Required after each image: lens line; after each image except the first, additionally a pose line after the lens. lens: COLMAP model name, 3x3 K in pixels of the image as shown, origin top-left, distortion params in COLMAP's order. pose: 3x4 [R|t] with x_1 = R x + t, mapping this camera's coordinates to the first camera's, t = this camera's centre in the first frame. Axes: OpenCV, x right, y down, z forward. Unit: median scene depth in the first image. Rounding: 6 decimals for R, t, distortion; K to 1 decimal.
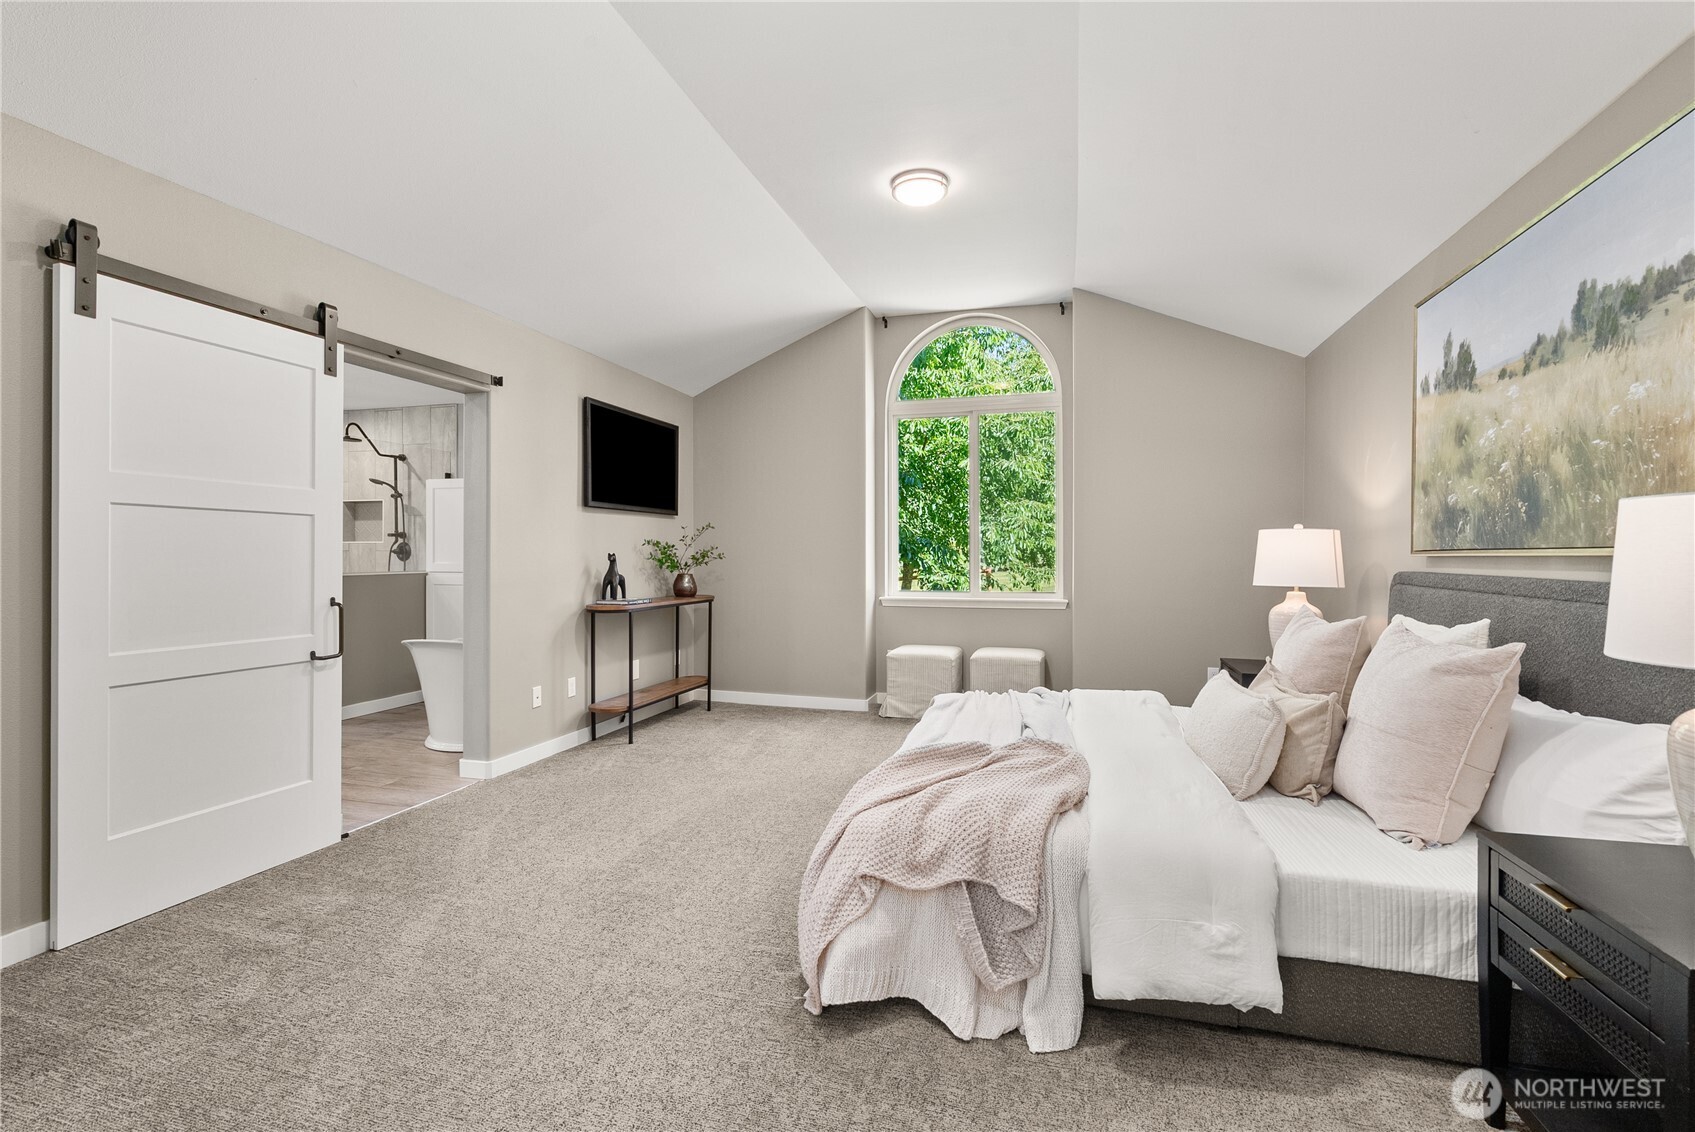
lens RADIAL K [[771.4, 0, 844.4], [0, 771.4, 561.1], [0, 0, 1]] dist [-0.001691, 0.001246]
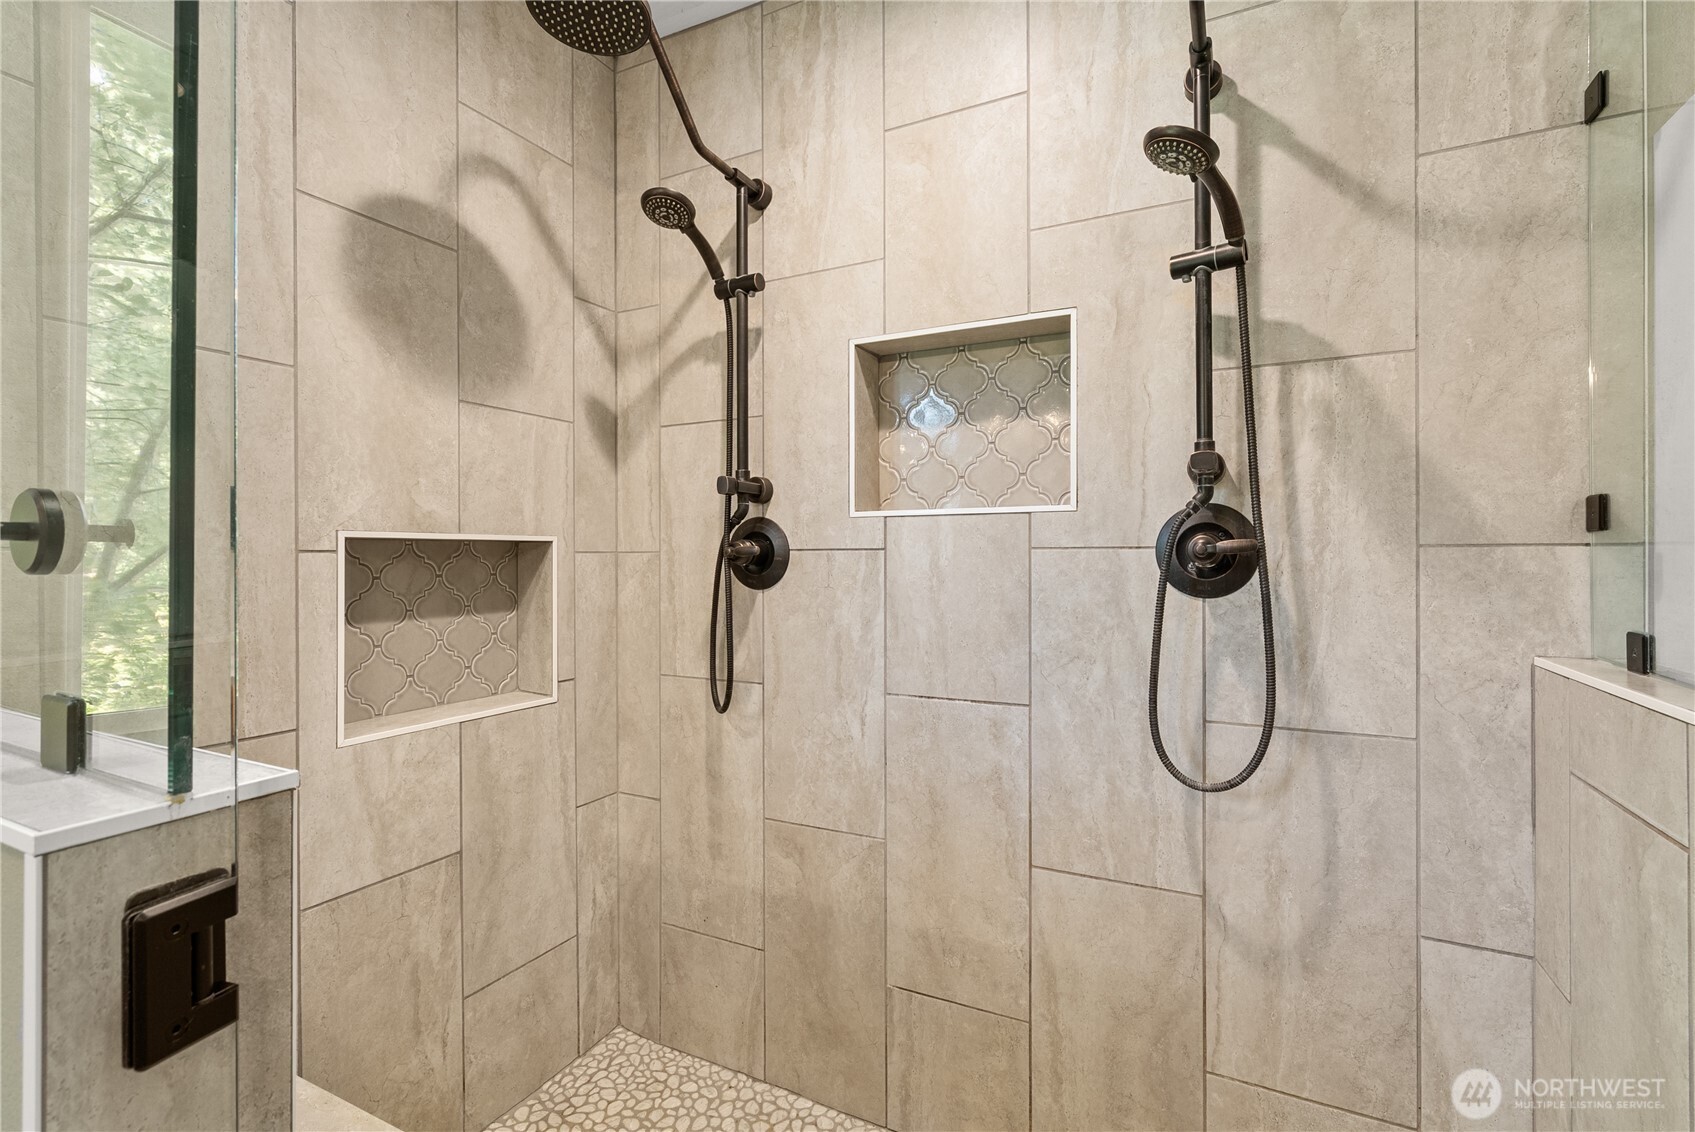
lens RADIAL K [[771.4, 0, 855.7], [0, 771.4, 557.3], [0, 0, 1]] dist [-0.001691, 0.001246]
pose [[0.983517, -0.003667, -0.180778, -0.629521], [0.004041, 0.999990, 0.001698, -0.011374], [0.180770, -0.002400, 0.983522, 0.791739]]
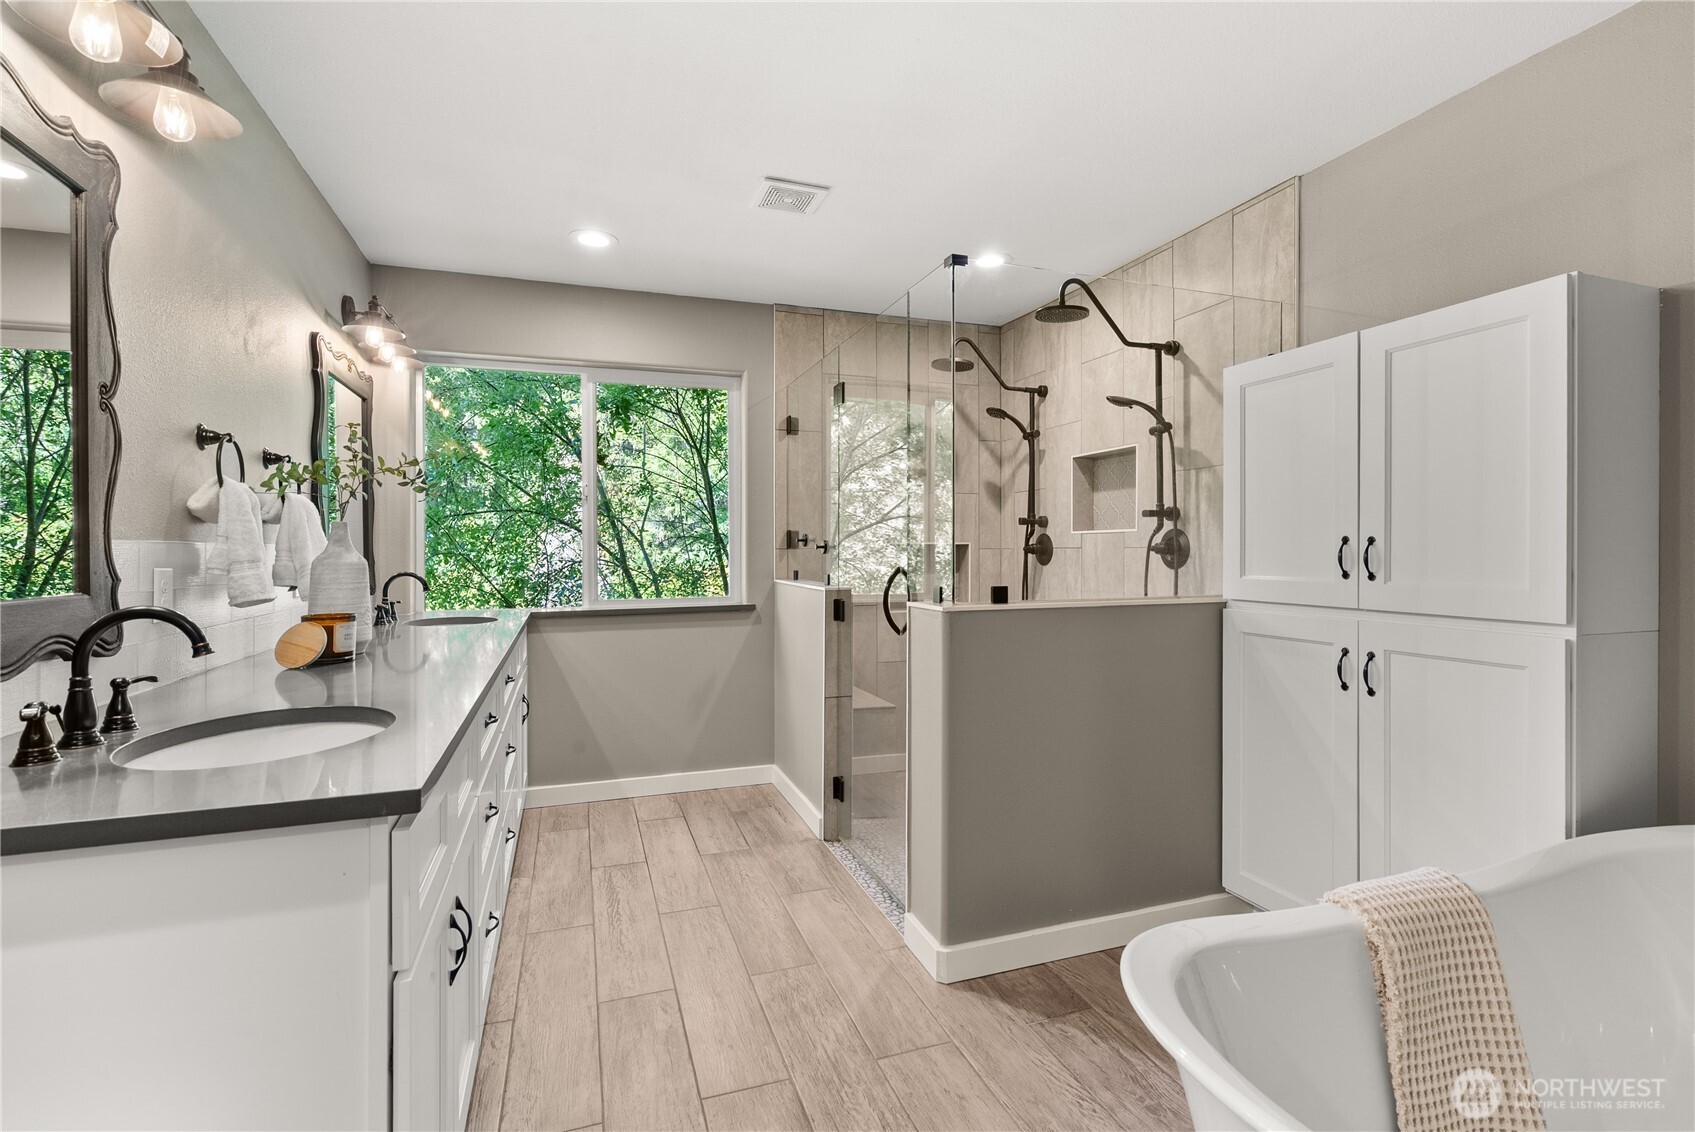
lens RADIAL K [[771.4, 0, 847.4], [0, 771.4, 553.8], [0, 0, 1]] dist [-0.001691, 0.001246]
pose [[0.583348, 0.001762, -0.812220, -0.311903], [0.002576, 0.999989, 0.004019, -0.011873], [0.812218, -0.004436, 0.583337, 0.572854]]
